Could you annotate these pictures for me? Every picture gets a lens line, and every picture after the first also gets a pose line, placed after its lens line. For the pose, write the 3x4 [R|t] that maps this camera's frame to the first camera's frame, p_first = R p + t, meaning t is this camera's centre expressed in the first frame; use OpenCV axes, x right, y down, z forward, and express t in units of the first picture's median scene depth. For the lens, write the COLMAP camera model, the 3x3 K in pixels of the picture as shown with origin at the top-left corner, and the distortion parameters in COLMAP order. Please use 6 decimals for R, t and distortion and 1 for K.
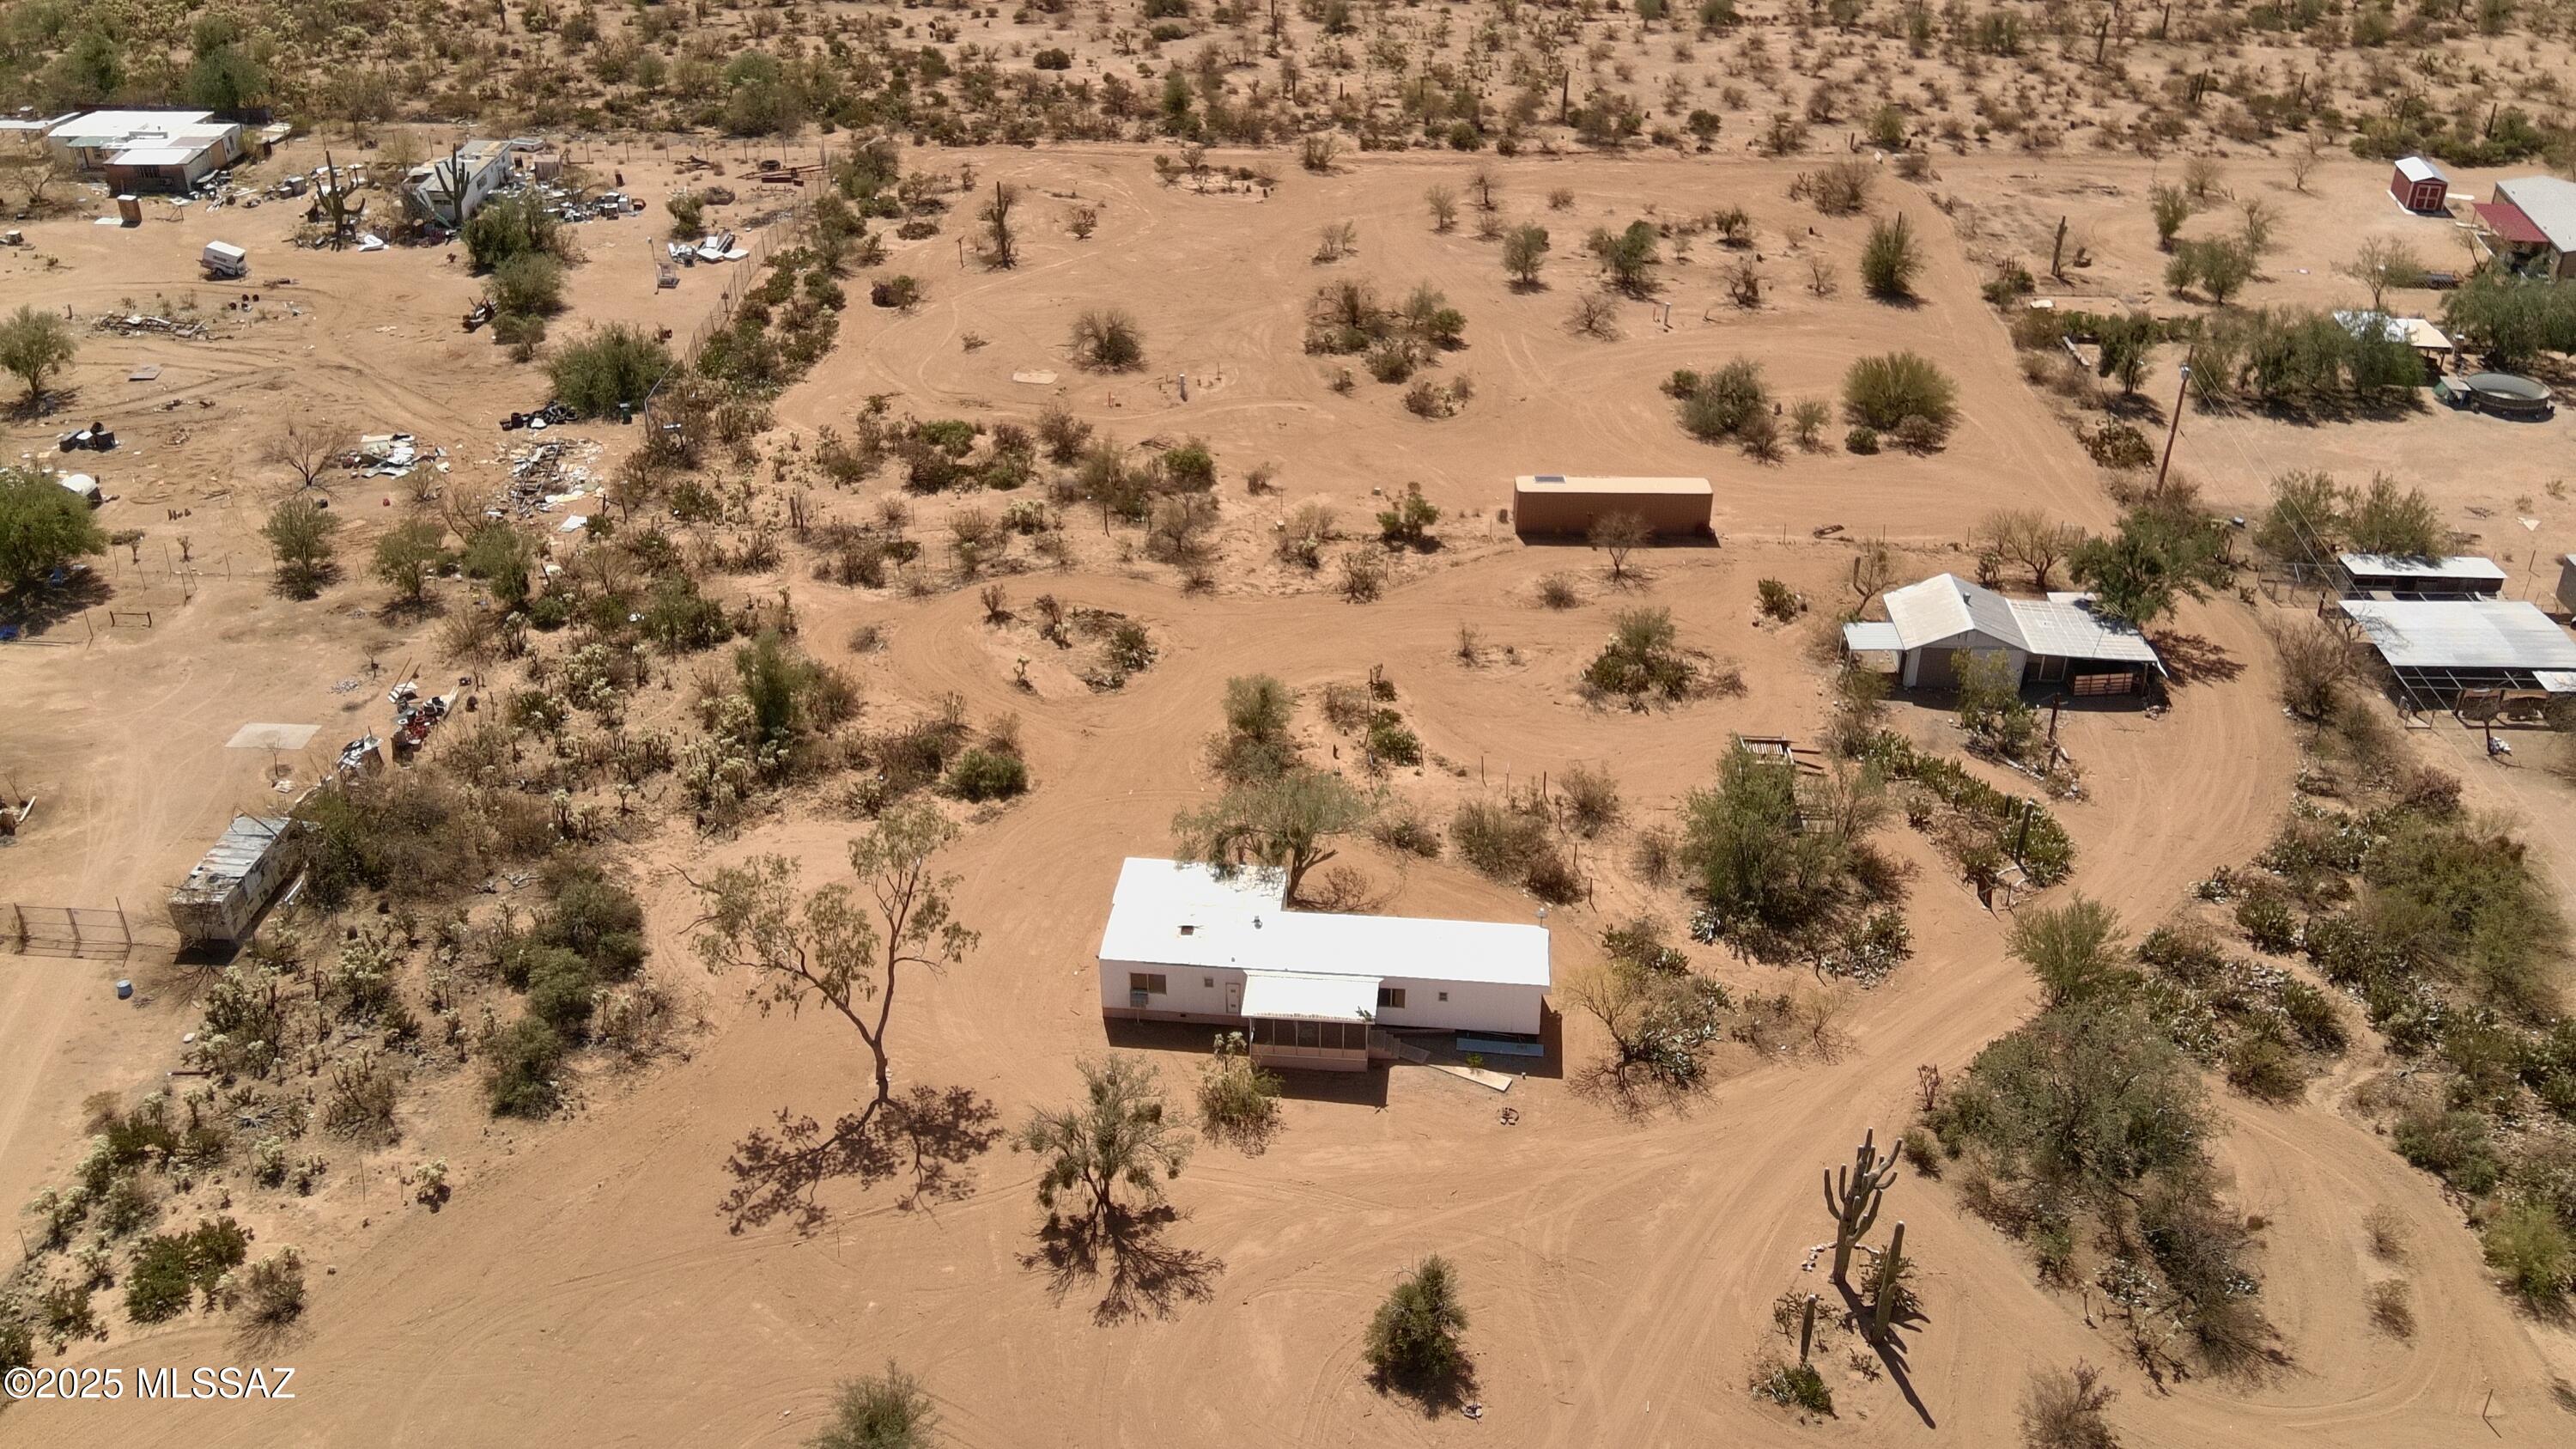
lens RADIAL K [[2156.3, 0, 1288.0], [0, 2156.3, 724.5], [0, 0, 1]] dist [0.132888, -0.229744]
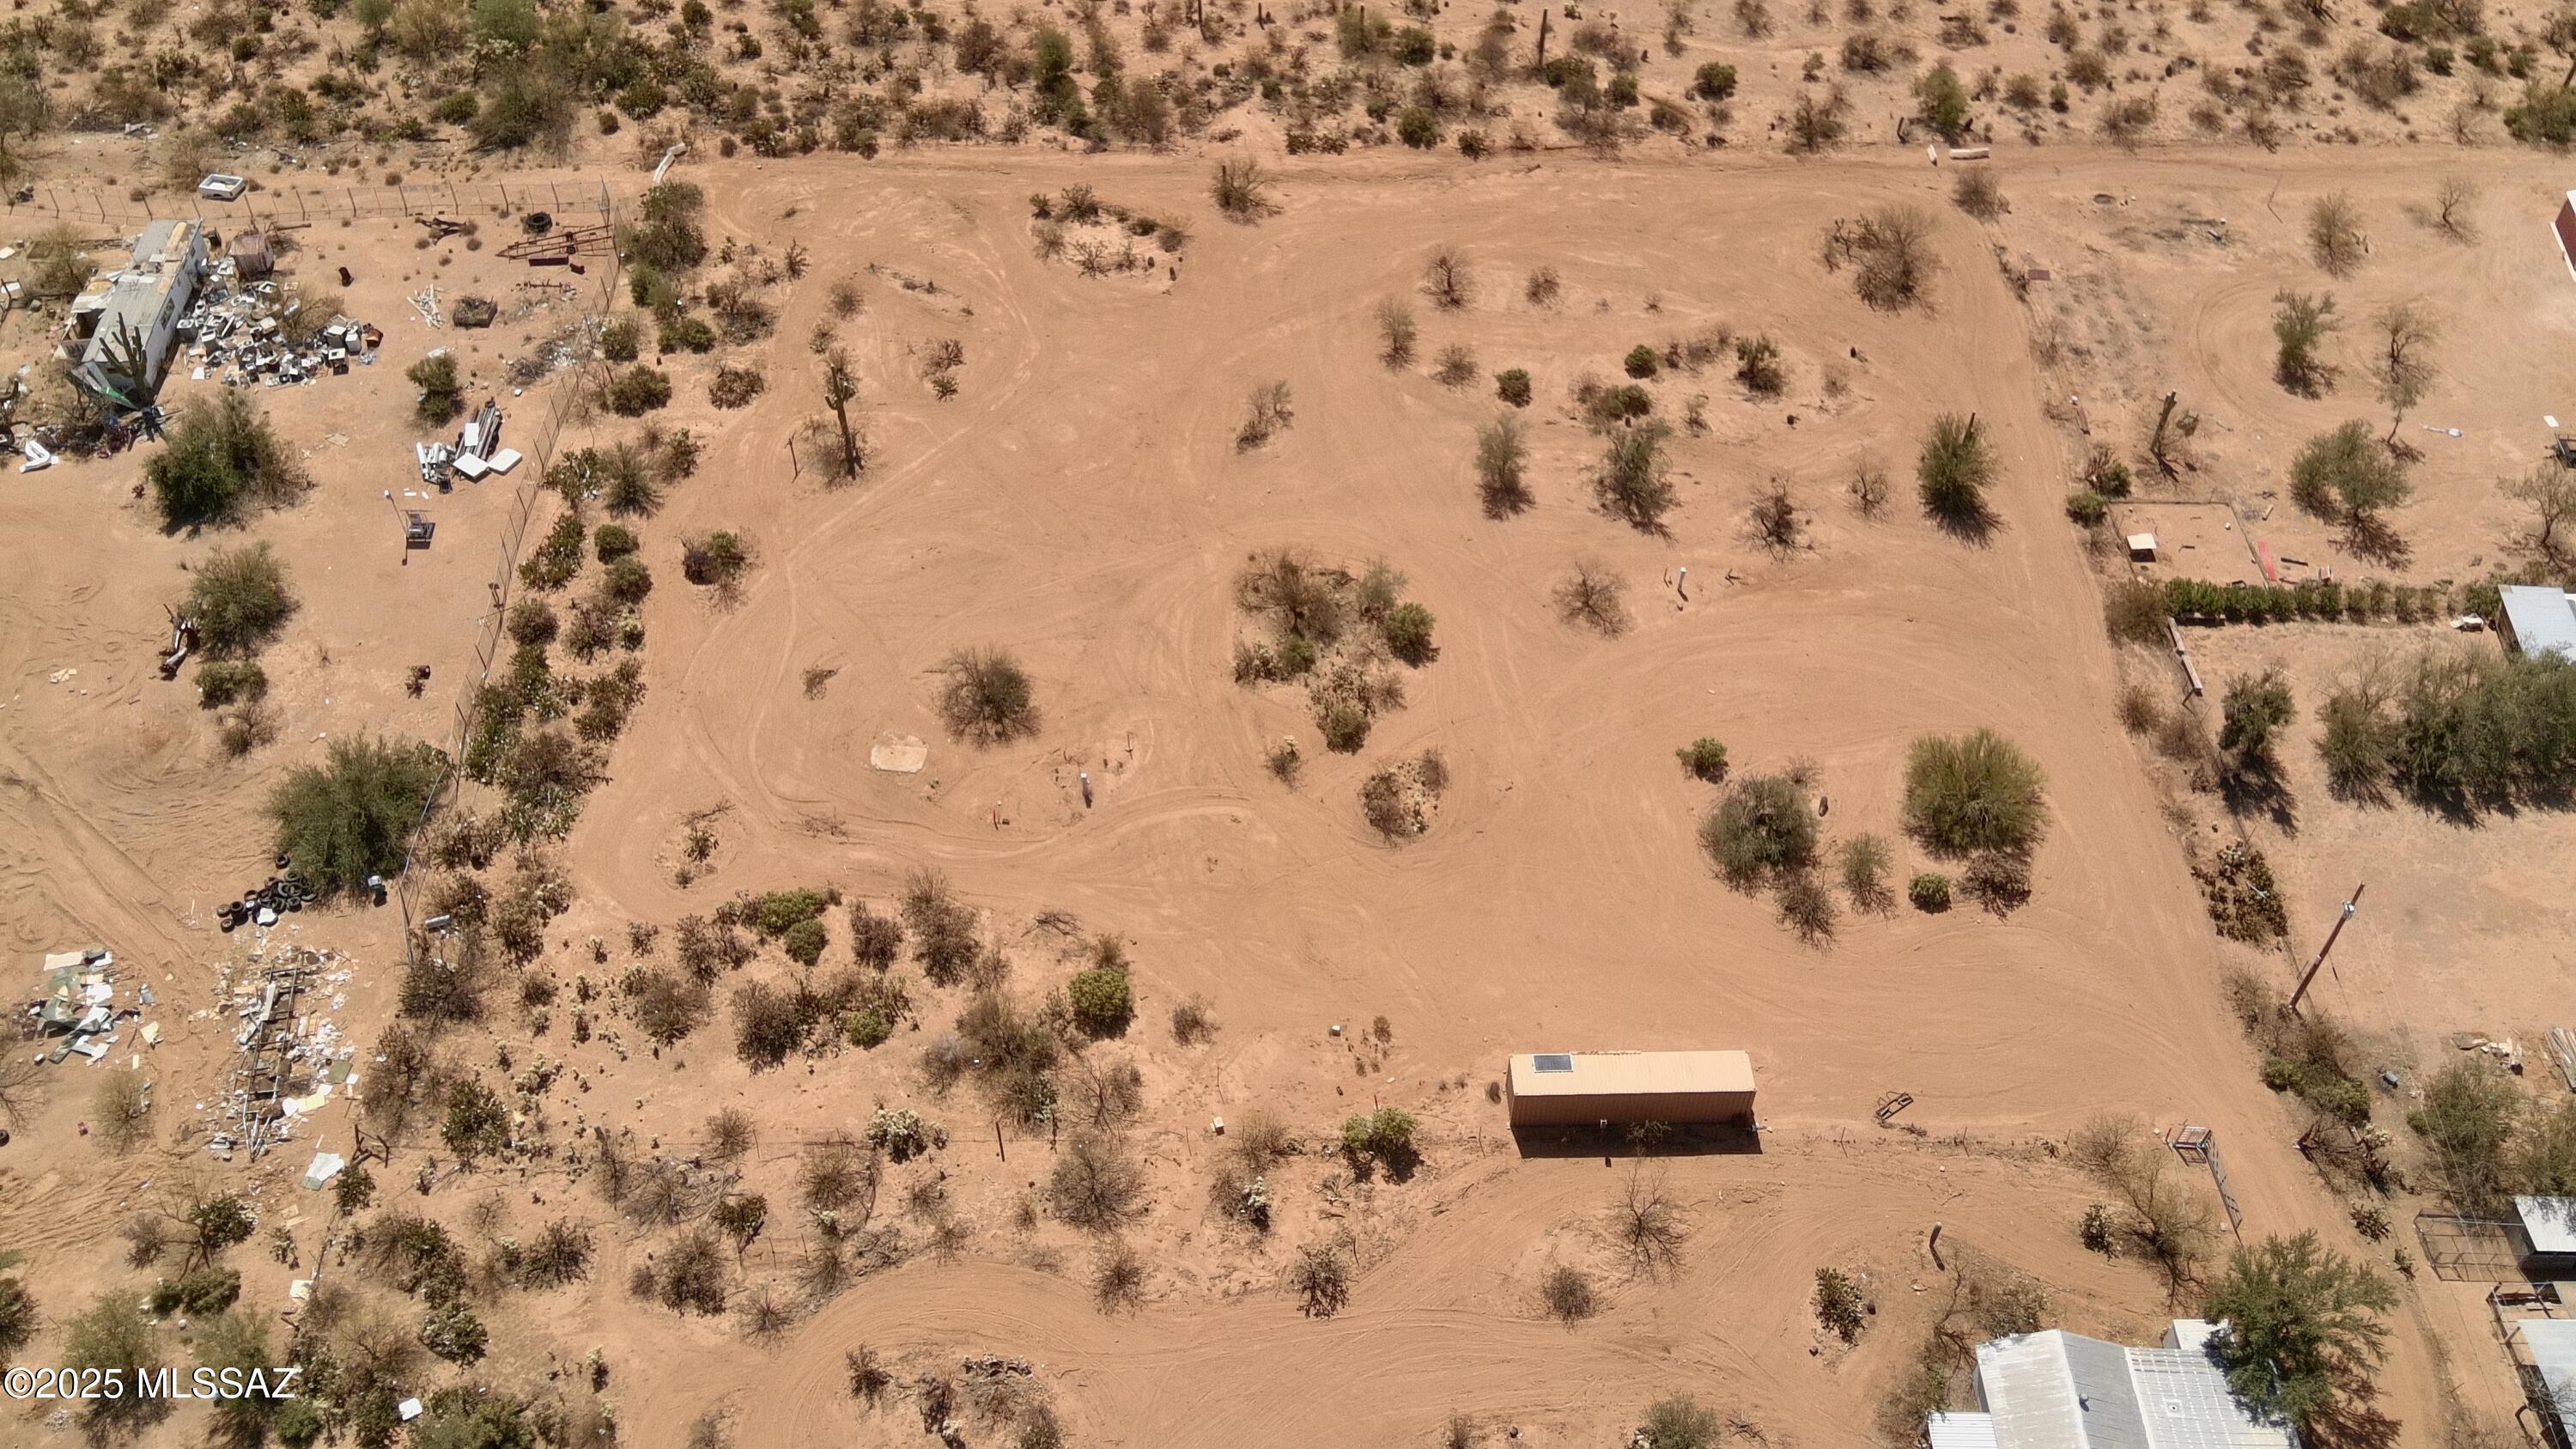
lens RADIAL K [[2156.3, 0, 1288.0], [0, 2156.3, 724.5], [0, 0, 1]] dist [0.132888, -0.229744]
pose [[0.998973, -0.032116, 0.031969, 0.001294], [0.020929, 0.952723, 0.303117, -0.410233], [-0.040192, -0.302137, 0.952417, 0.238577]]
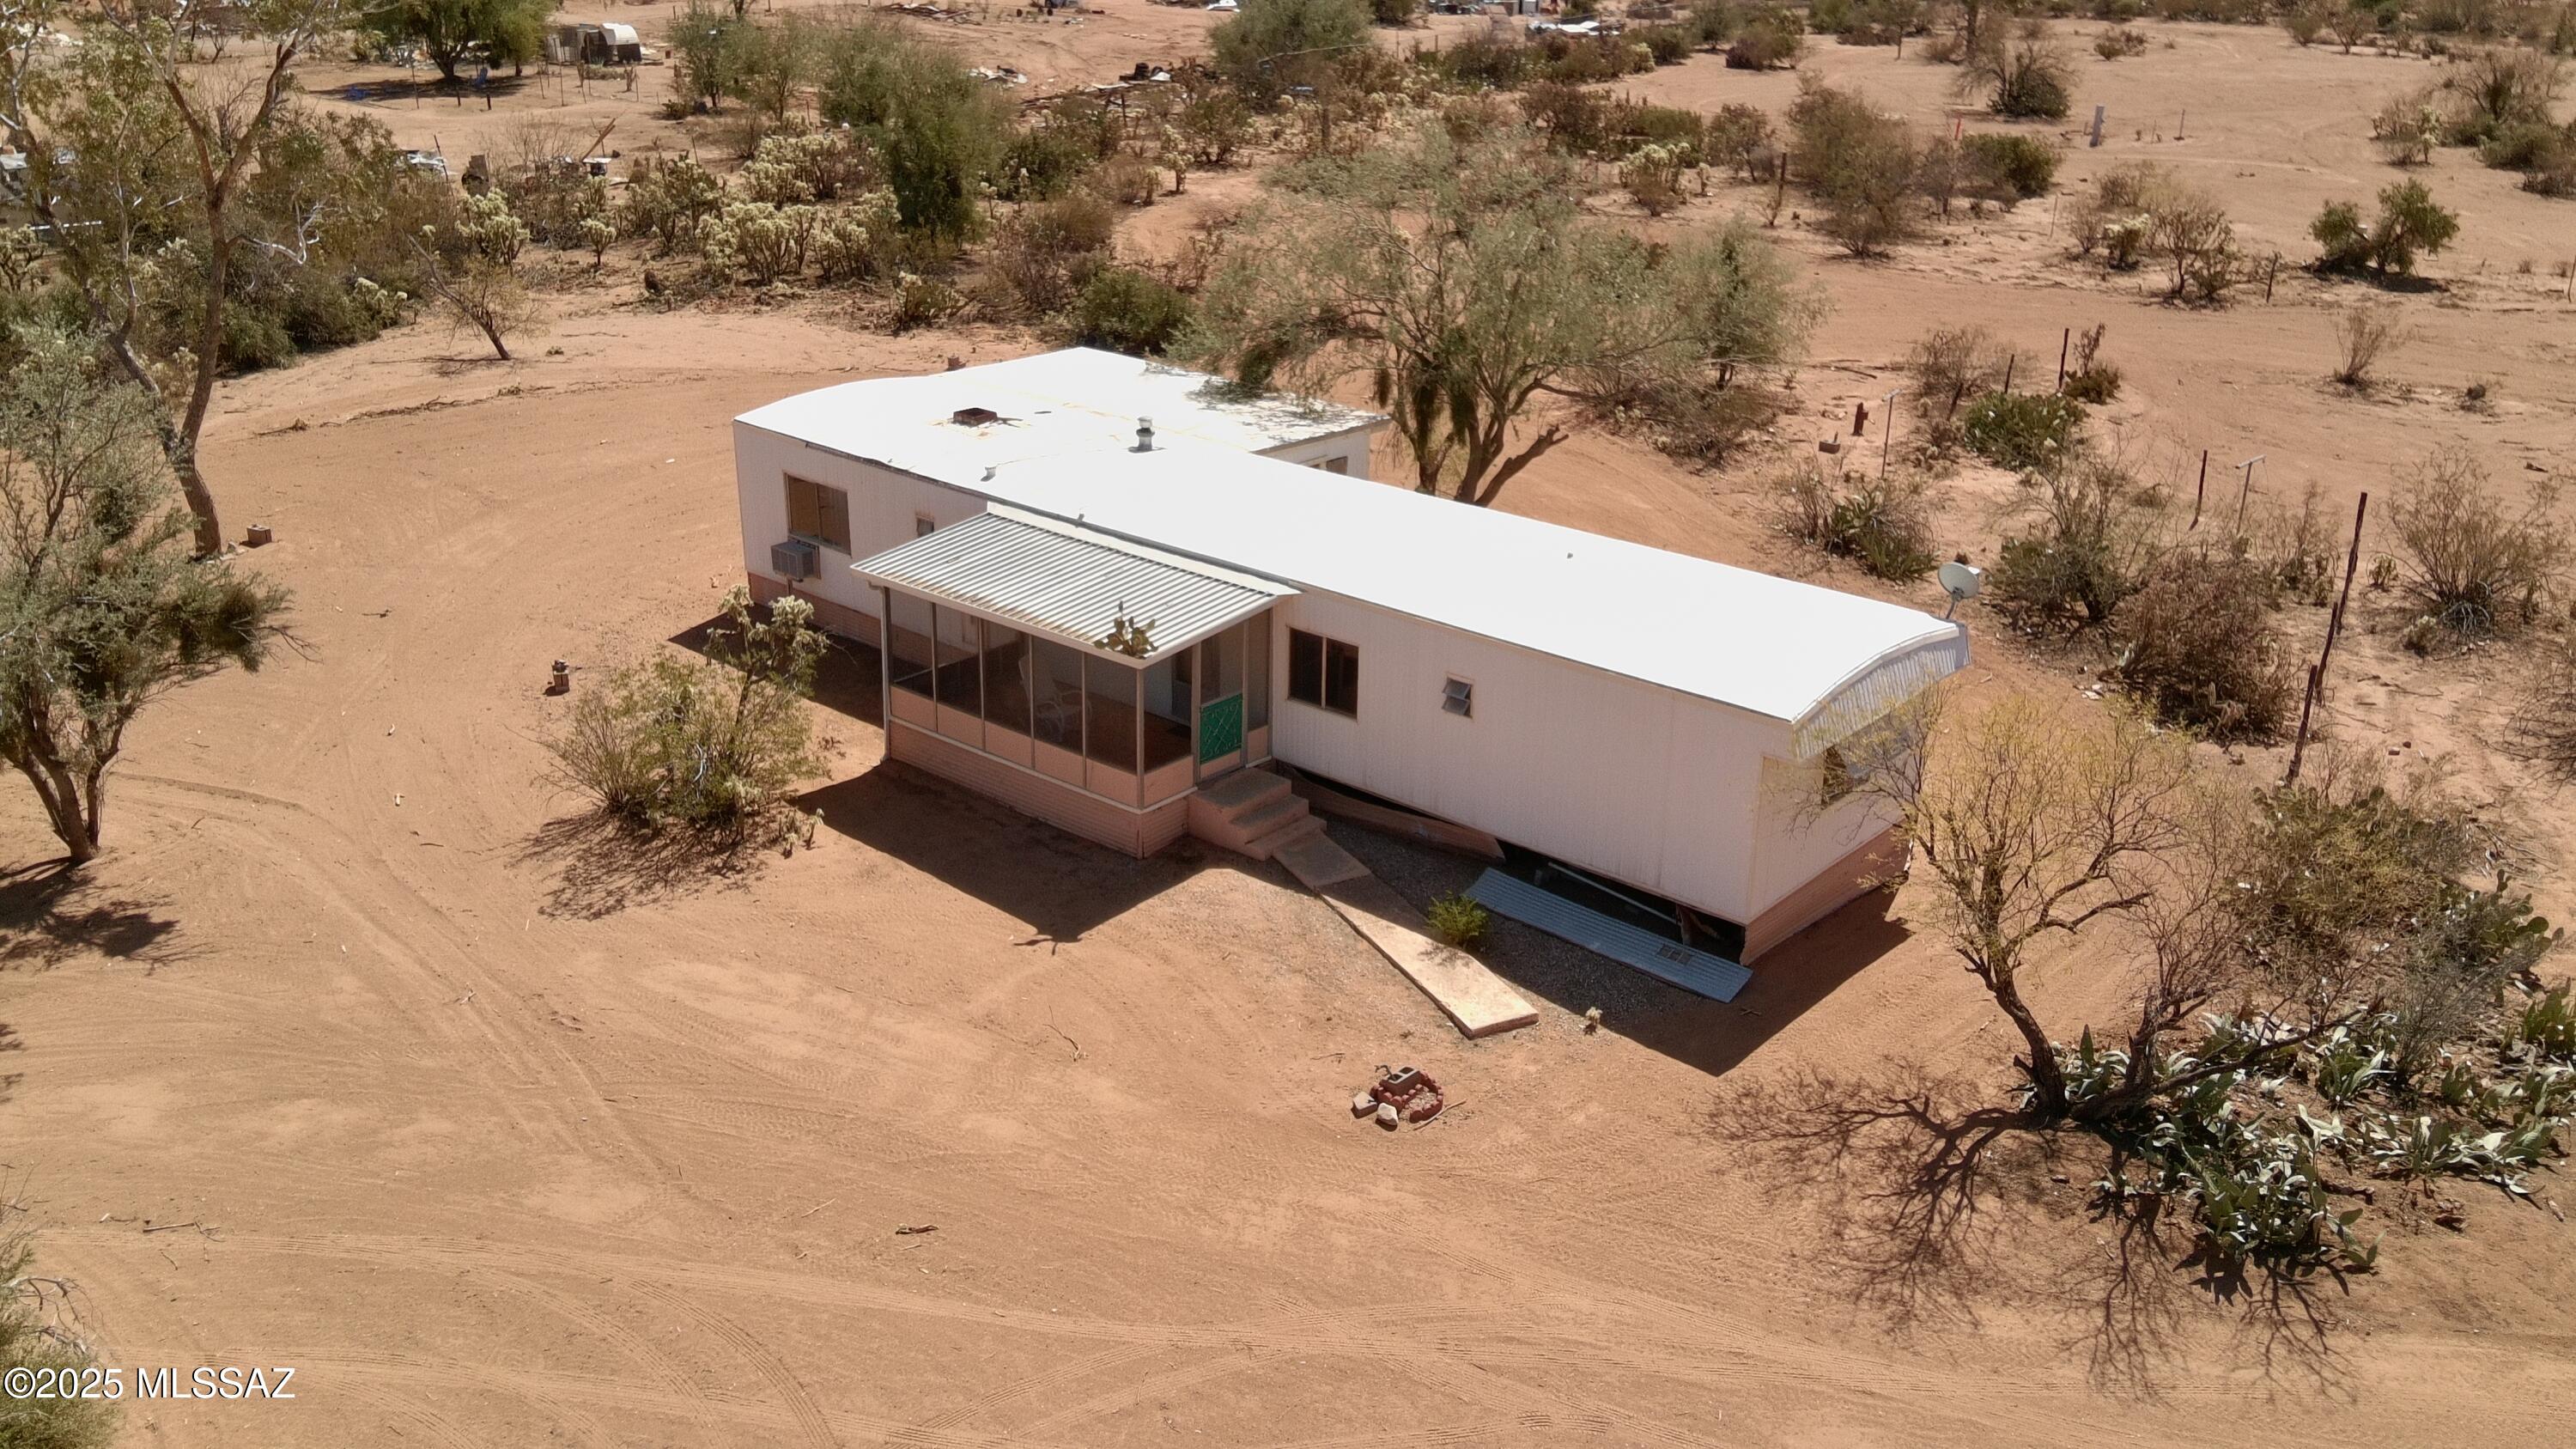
lens RADIAL K [[2156.3, 0, 1288.0], [0, 2156.3, 724.5], [0, 0, 1]] dist [0.132888, -0.229744]
pose [[0.816724, 0.232061, -0.528307, 0.119952], [-0.301432, 0.952294, -0.047693, 0.087380], [0.492036, 0.198201, 0.847713, 0.435302]]
